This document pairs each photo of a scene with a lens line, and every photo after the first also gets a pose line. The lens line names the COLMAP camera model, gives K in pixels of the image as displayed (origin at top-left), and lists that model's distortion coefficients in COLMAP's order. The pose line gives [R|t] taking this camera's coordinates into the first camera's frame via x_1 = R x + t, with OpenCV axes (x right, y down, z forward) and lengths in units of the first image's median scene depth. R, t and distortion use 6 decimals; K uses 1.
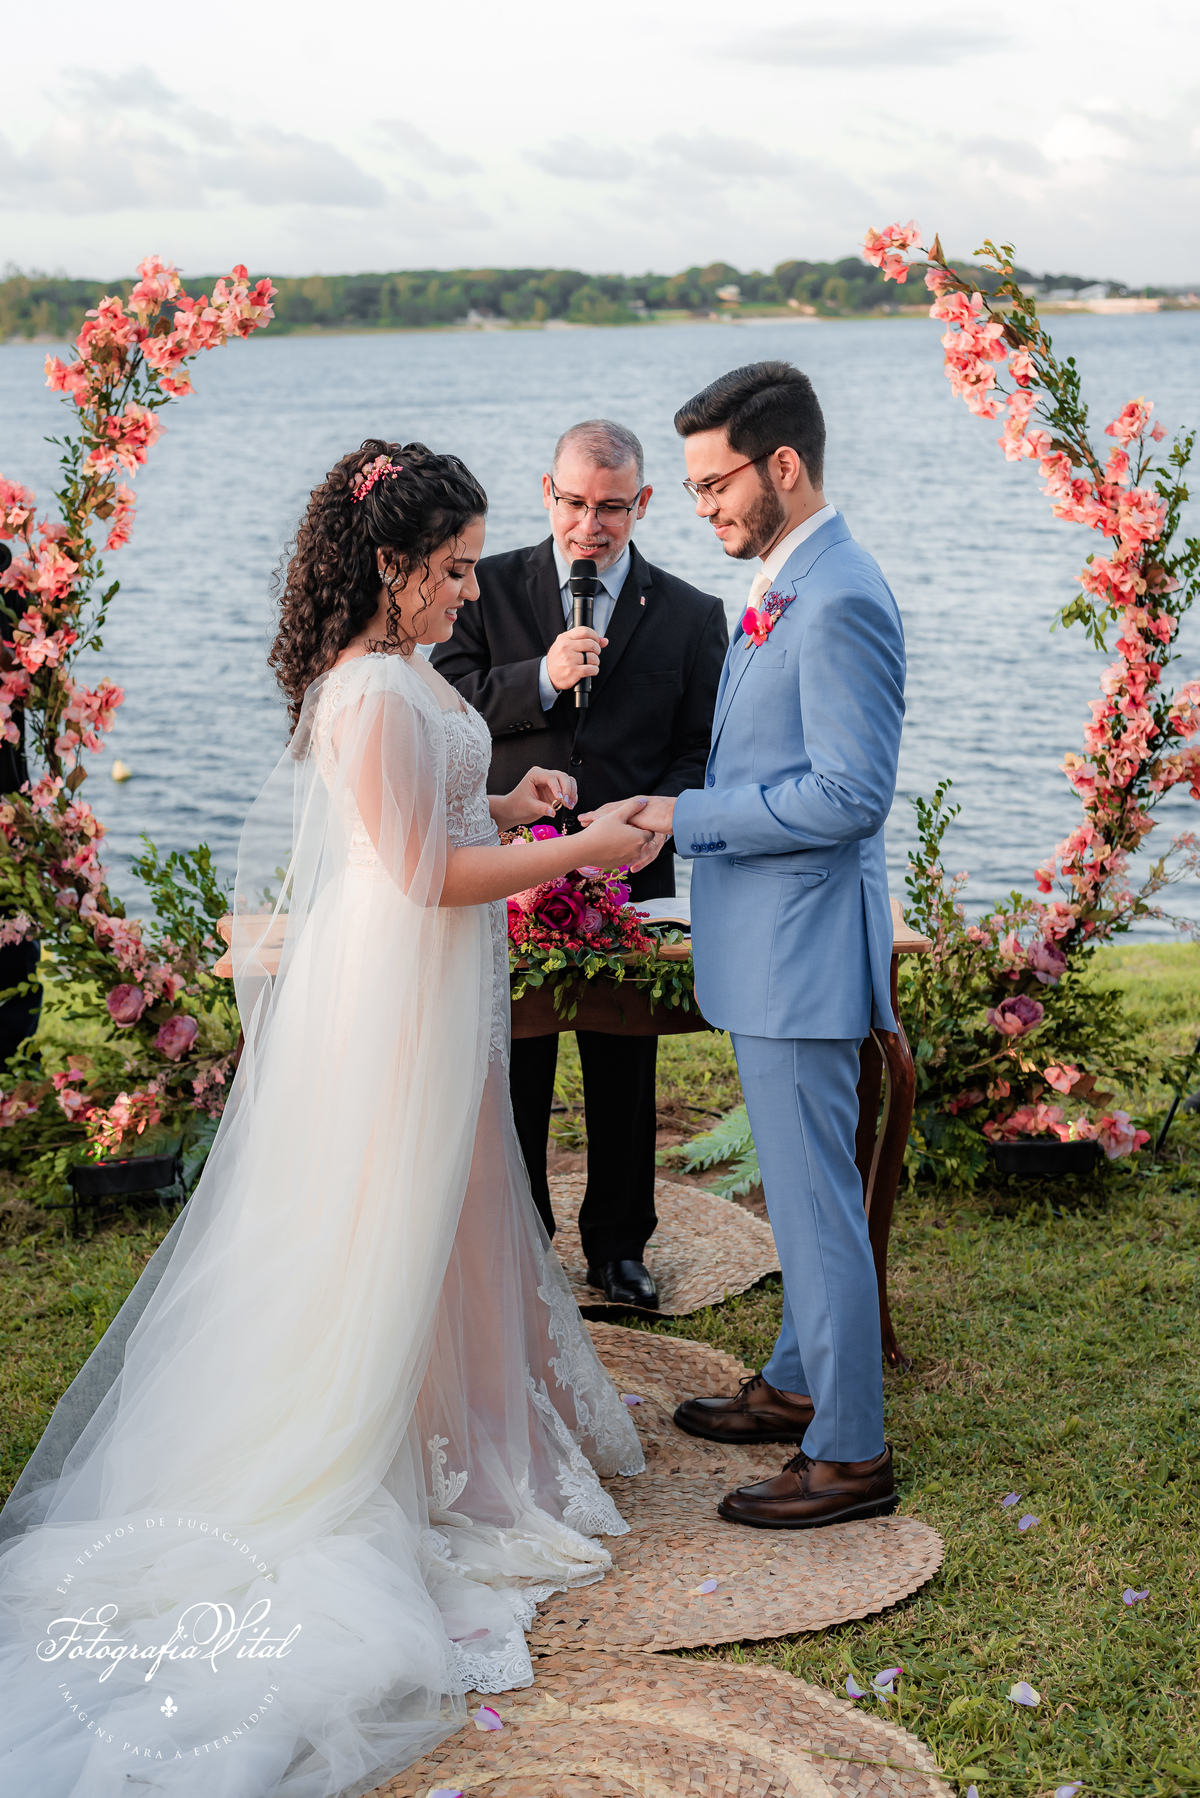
lens RADIAL K [[2548.9, 0, 600.0], [0, 2548.9, 899.0], [0, 0, 1]] dist [-0.000848, 0.004984]
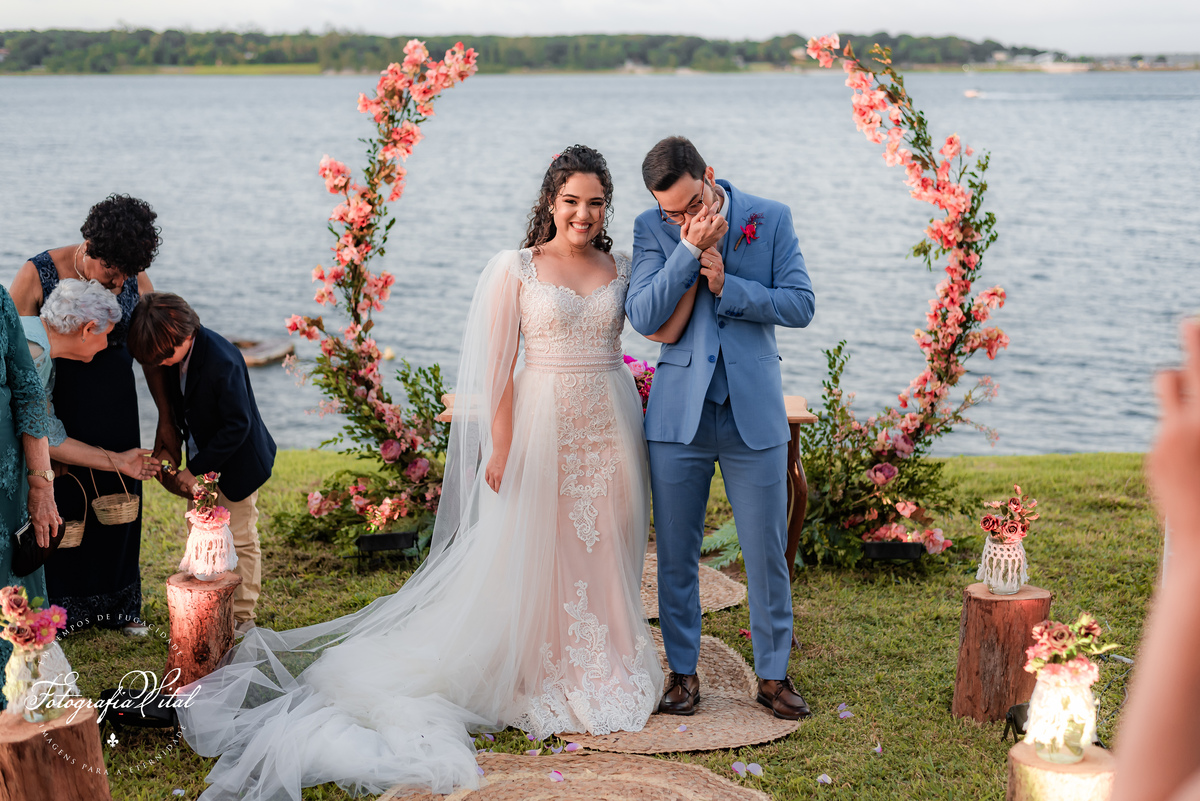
lens RADIAL K [[1687.1, 0, 603.6], [0, 1687.1, 420.8], [0, 0, 1]] dist [-0.009412, -0.016620]
pose [[0.997783, 0.035133, -0.056530, 0.033020], [-0.036099, 0.999217, -0.016170, 0.034358], [0.055918, 0.018175, 0.998270, -0.193861]]
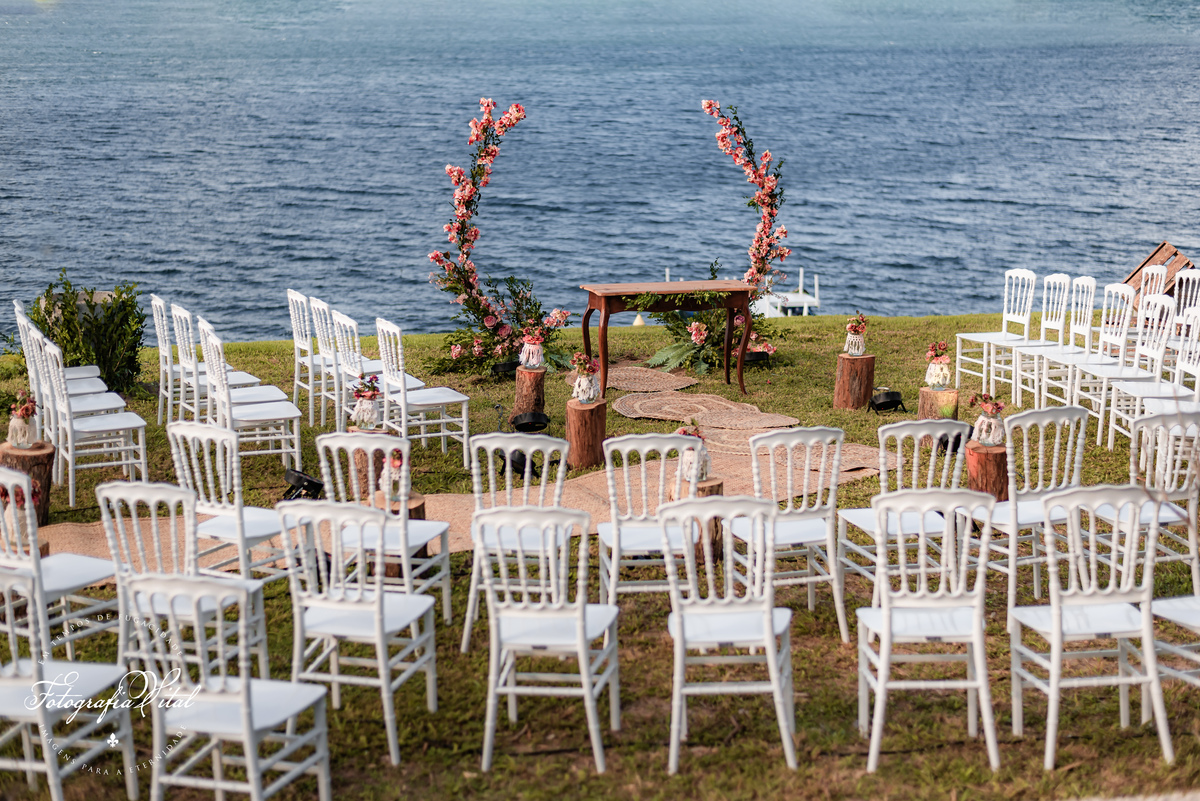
lens RADIAL K [[1799.8, 0, 600.0], [0, 1799.8, 400.5], [0, 0, 1]] dist [-0.019098, 0.041619]
pose [[0.952727, -0.024266, 0.302858, -0.780821], [0.021610, 0.999693, 0.012117, 0.121619], [-0.303059, -0.004999, 0.952959, -1.331174]]
